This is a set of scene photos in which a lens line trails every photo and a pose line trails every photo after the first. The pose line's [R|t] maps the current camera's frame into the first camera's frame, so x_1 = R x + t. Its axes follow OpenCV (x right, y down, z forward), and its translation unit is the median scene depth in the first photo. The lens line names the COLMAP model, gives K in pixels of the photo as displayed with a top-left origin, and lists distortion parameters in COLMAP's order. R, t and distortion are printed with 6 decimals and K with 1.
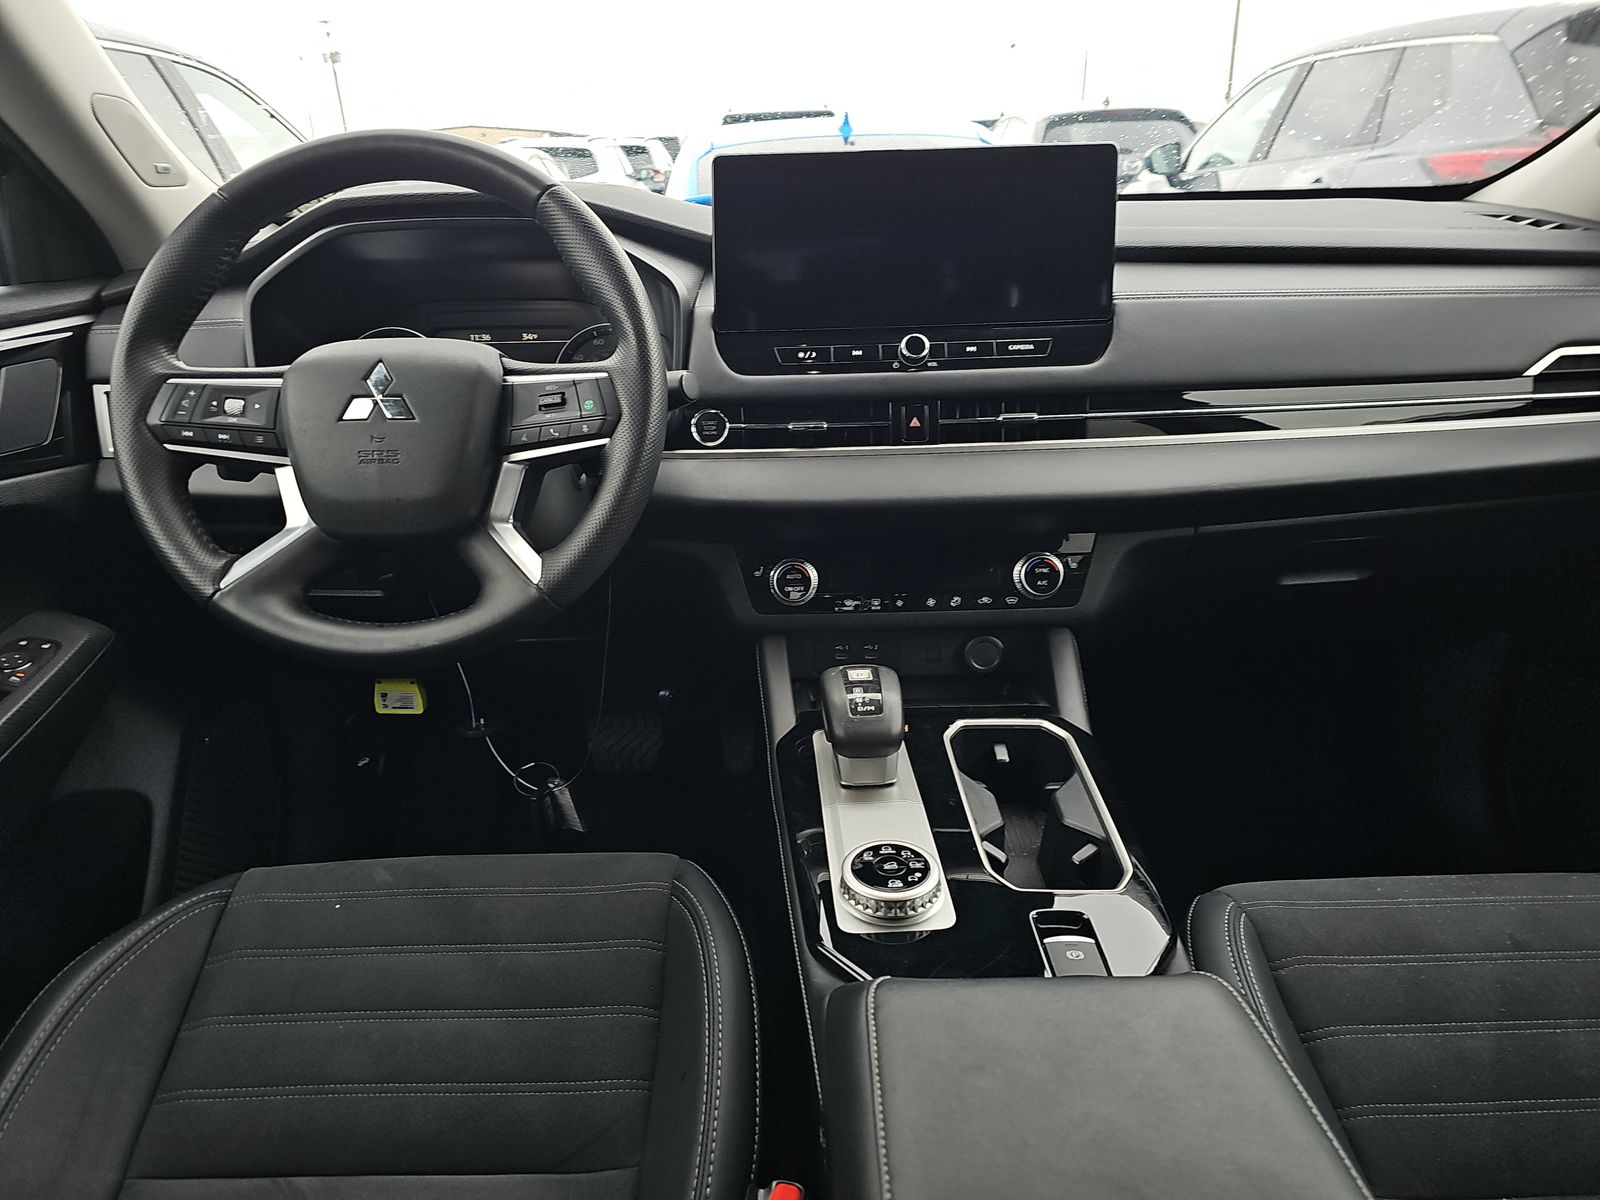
lens RADIAL K [[1054.7, 0, 819.5], [0, 1054.7, 619.5], [0, 0, 1]] dist [0.005631, -0.021043]
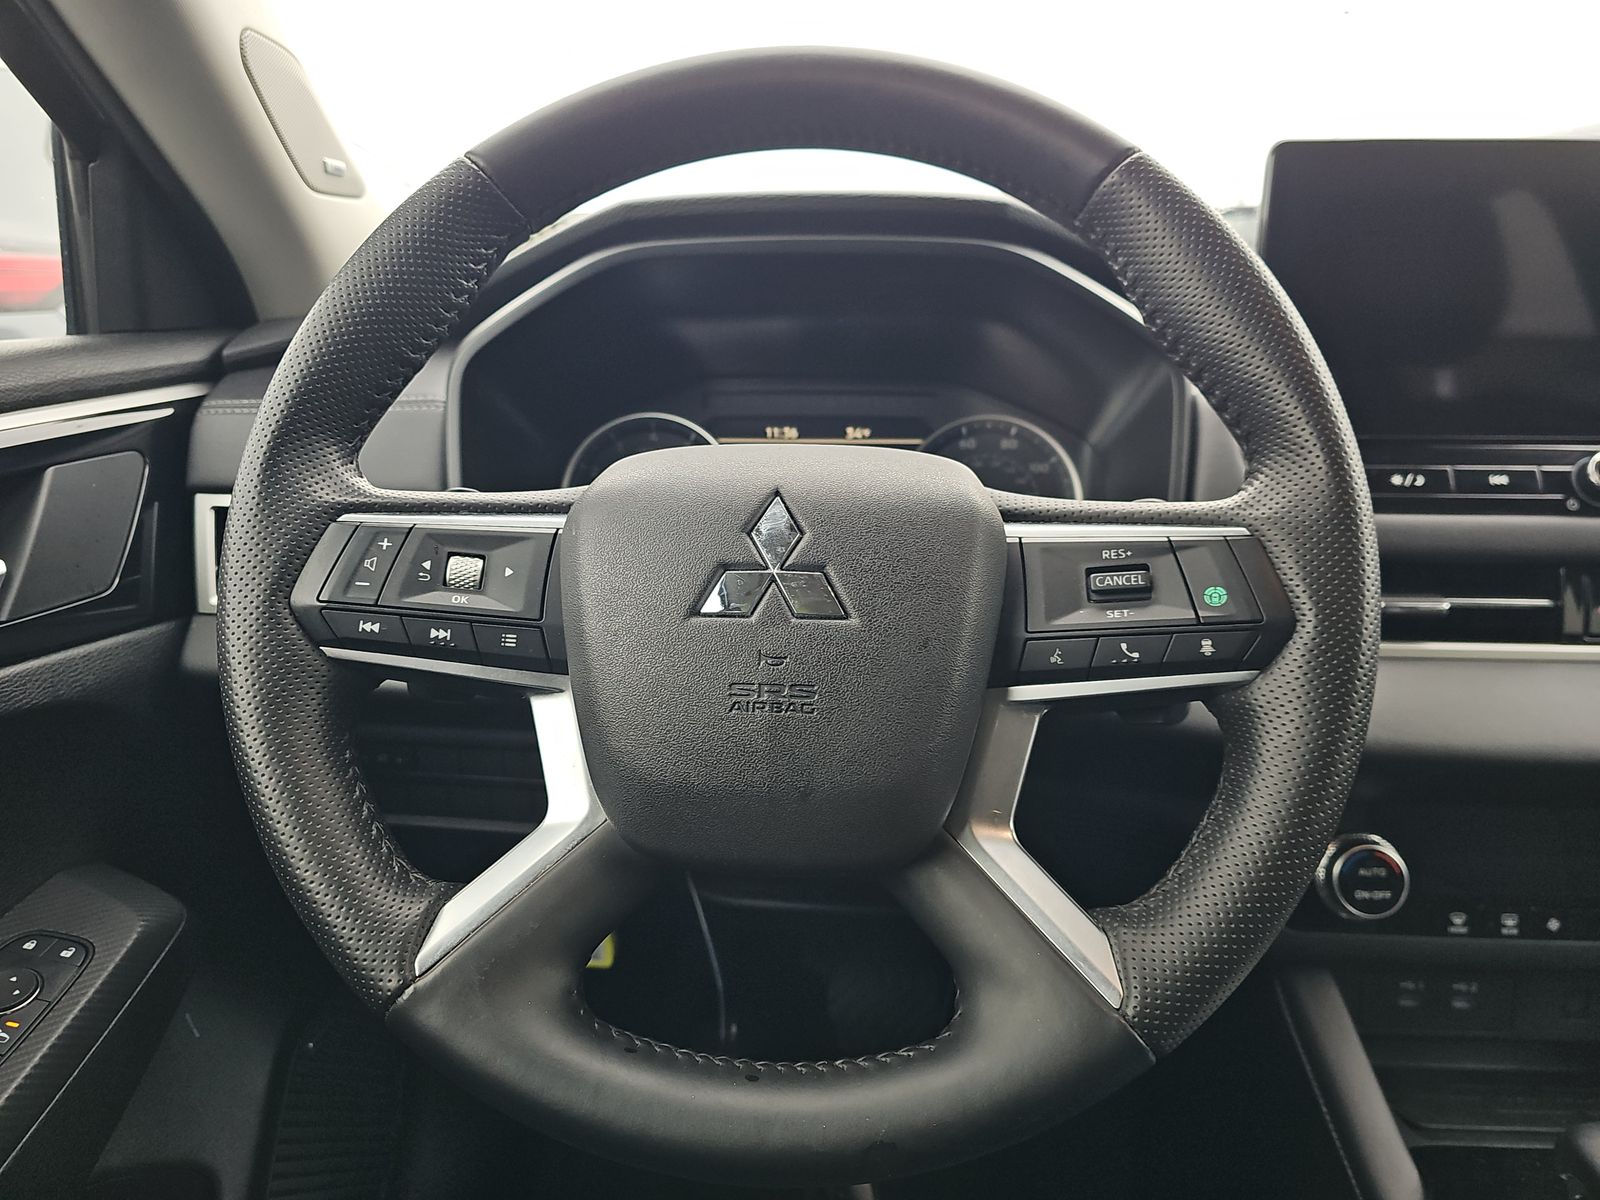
lens RADIAL K [[1054.7, 0, 813.4], [0, 1054.7, 572.4], [0, 0, 1]] dist [0.005631, -0.021043]
pose [[0.997263, 0.032750, -0.066282, -0.358796], [-0.040372, 0.992296, -0.117126, -0.150339], [0.061935, 0.119481, 0.990903, 0.519453]]
